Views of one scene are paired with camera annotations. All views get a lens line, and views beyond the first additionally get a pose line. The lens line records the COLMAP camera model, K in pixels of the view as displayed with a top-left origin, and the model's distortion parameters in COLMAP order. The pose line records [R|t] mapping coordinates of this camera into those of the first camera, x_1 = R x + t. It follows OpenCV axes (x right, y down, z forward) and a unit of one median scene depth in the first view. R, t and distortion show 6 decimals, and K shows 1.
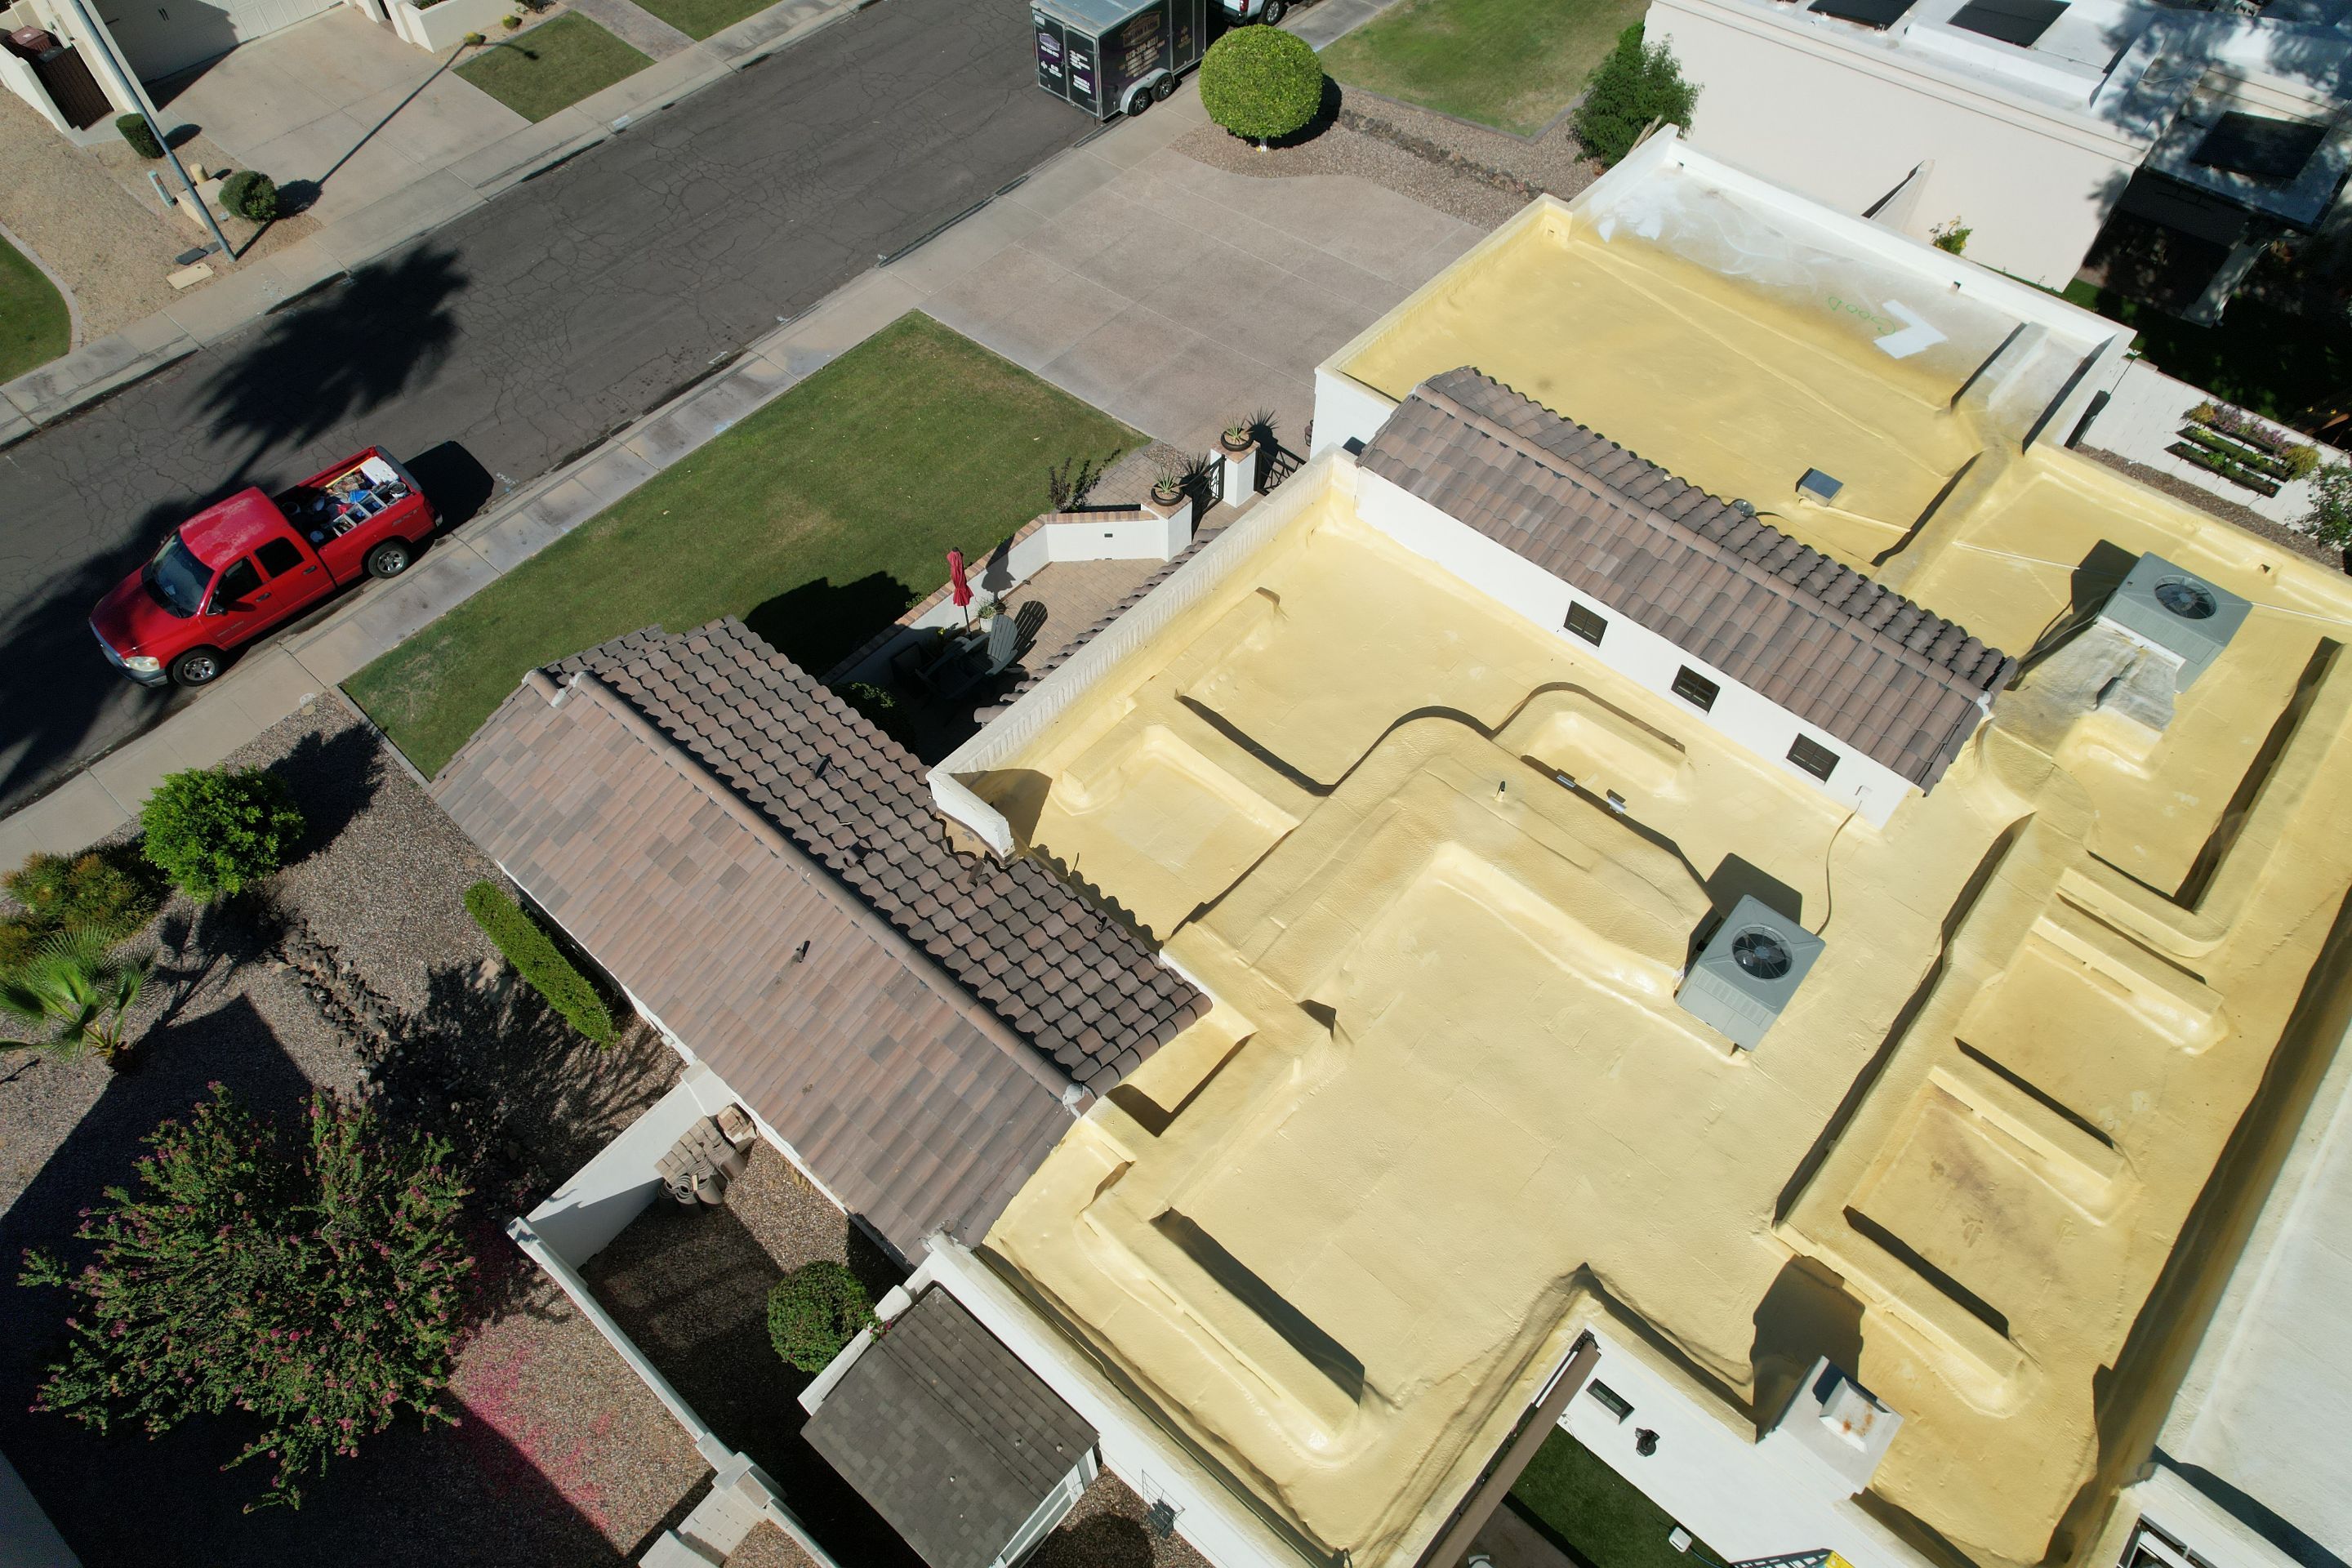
lens RADIAL K [[1503.1, 0, 1169.6], [0, 1503.1, 801.6], [0, 0, 1]] dist [-0.077710, 0.068815]
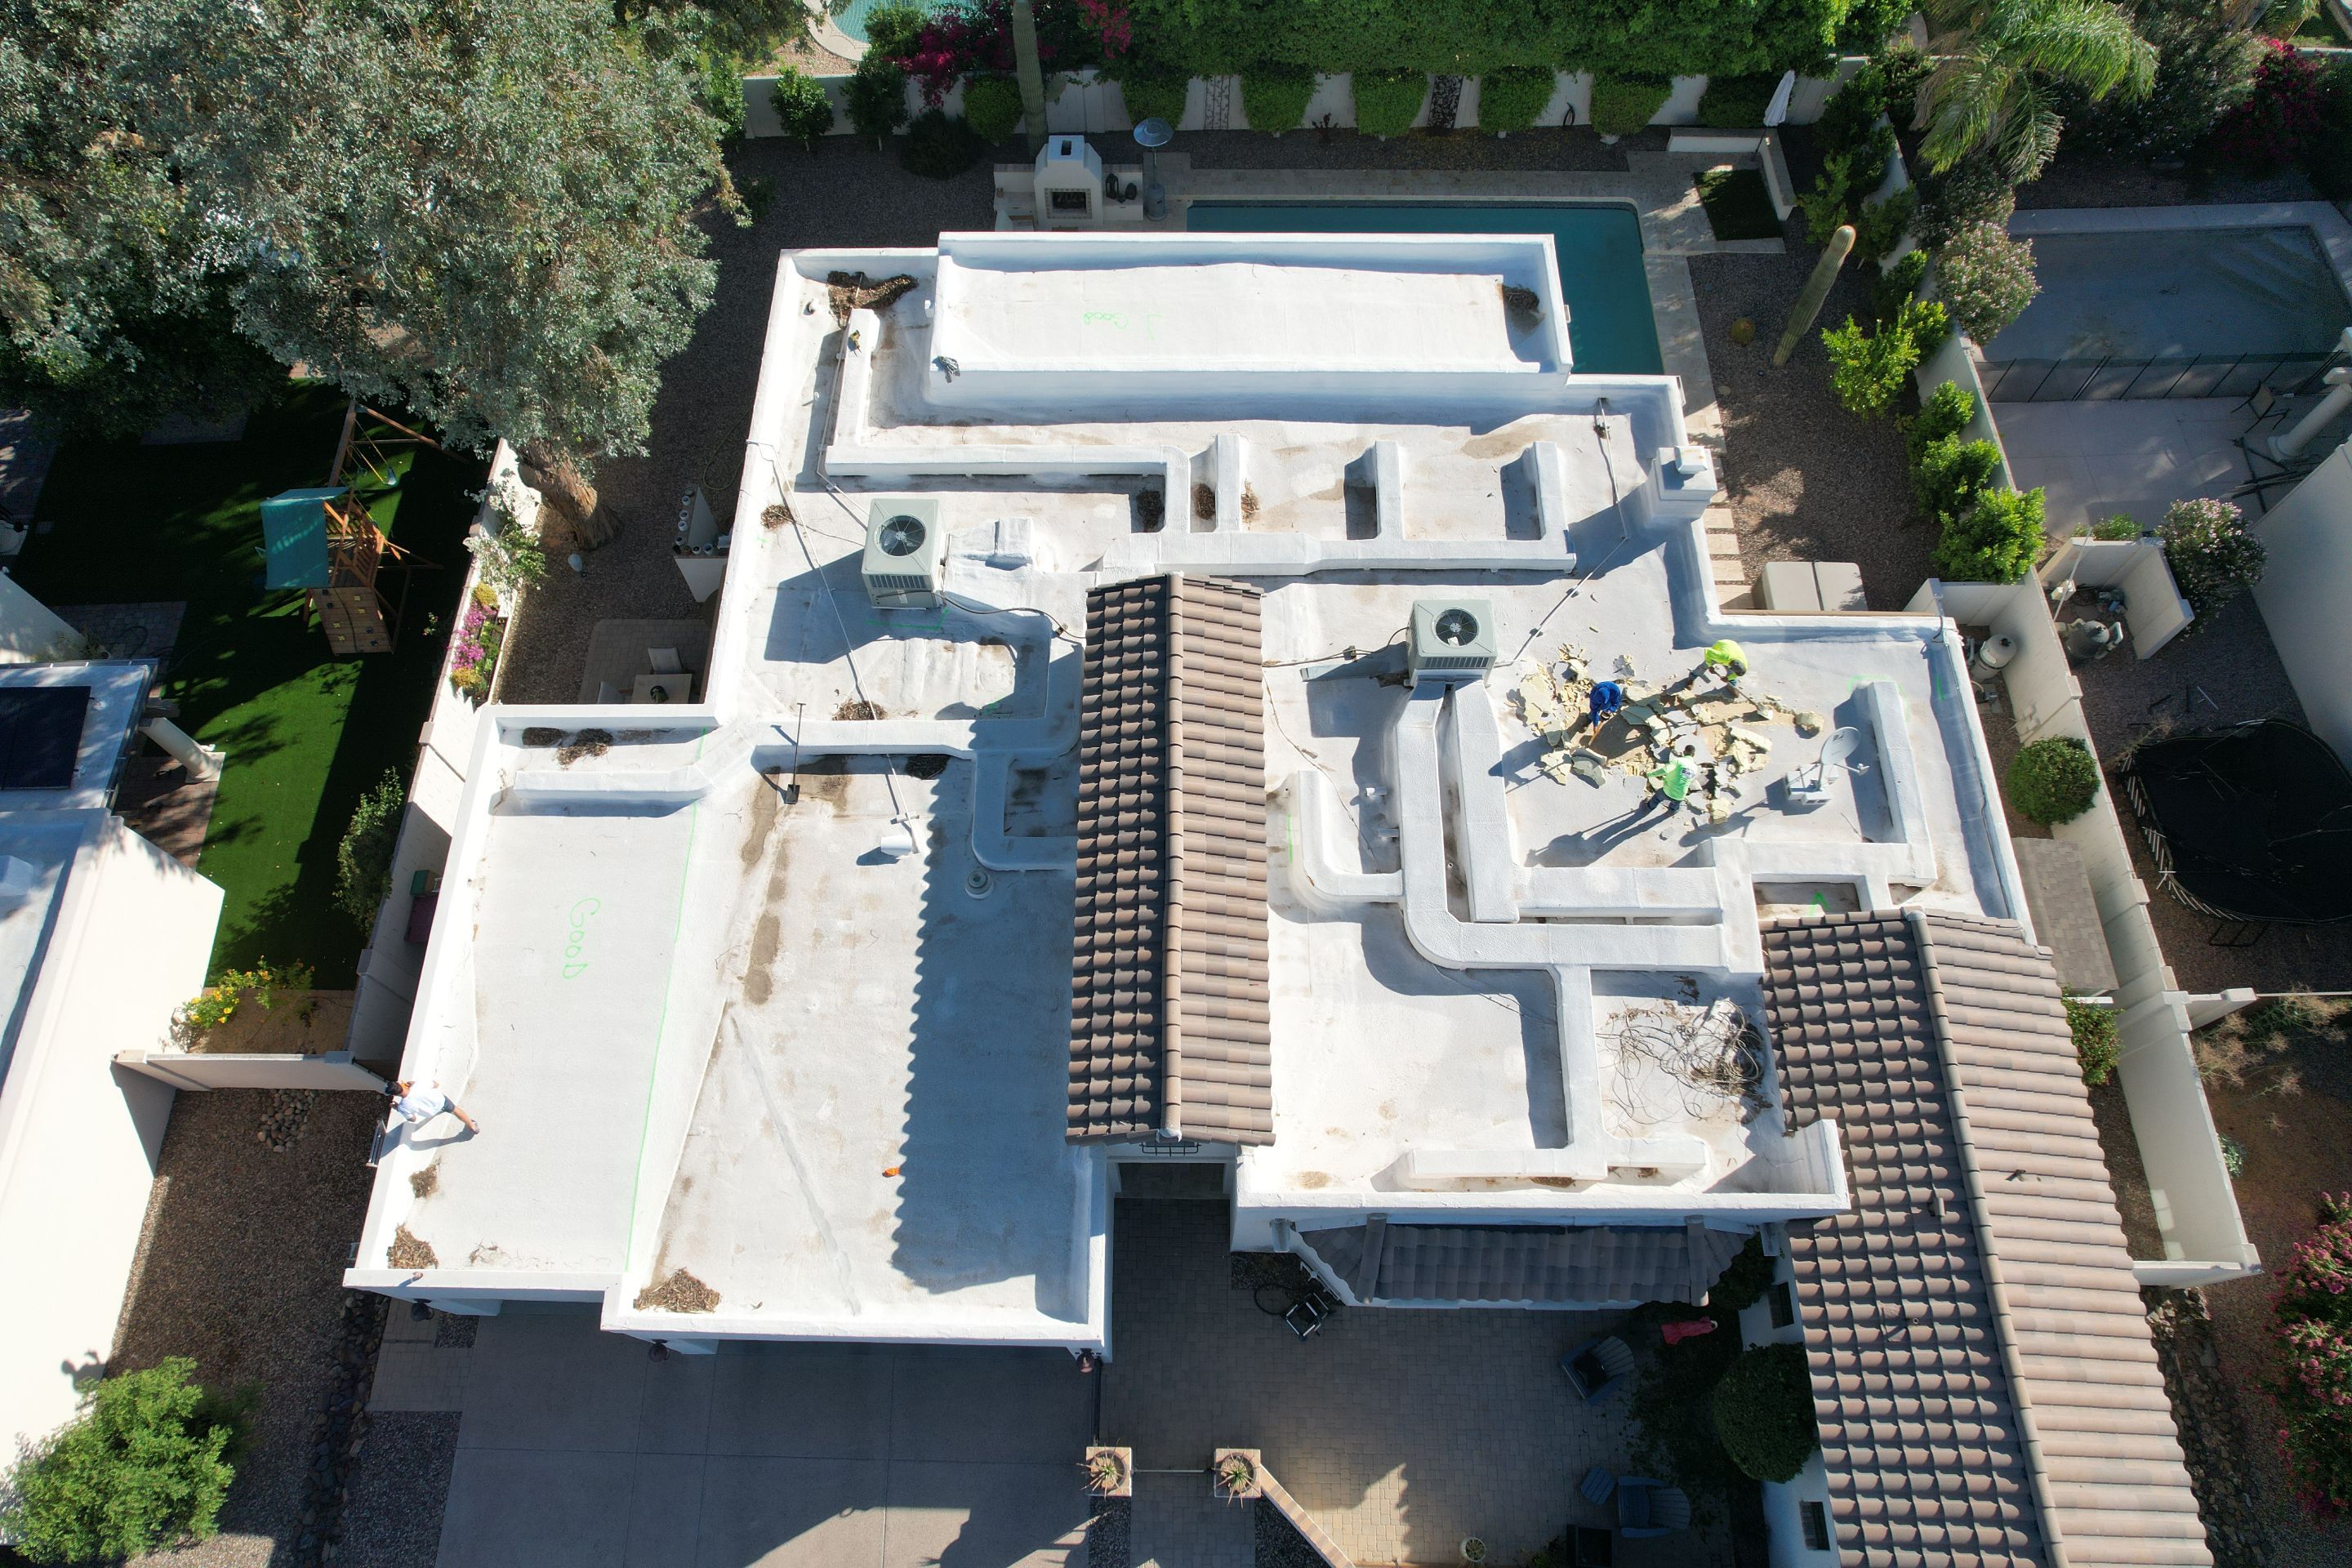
lens RADIAL K [[1503.1, 0, 1165.8], [0, 1503.1, 790.0], [0, 0, 1]] dist [-0.077710, 0.068815]
pose [[-0.652783, -0.679001, 0.335905, 0.006214], [0.623445, -0.229637, 0.747384, -0.969770], [-0.430339, 0.697298, 0.573223, 0.364750]]
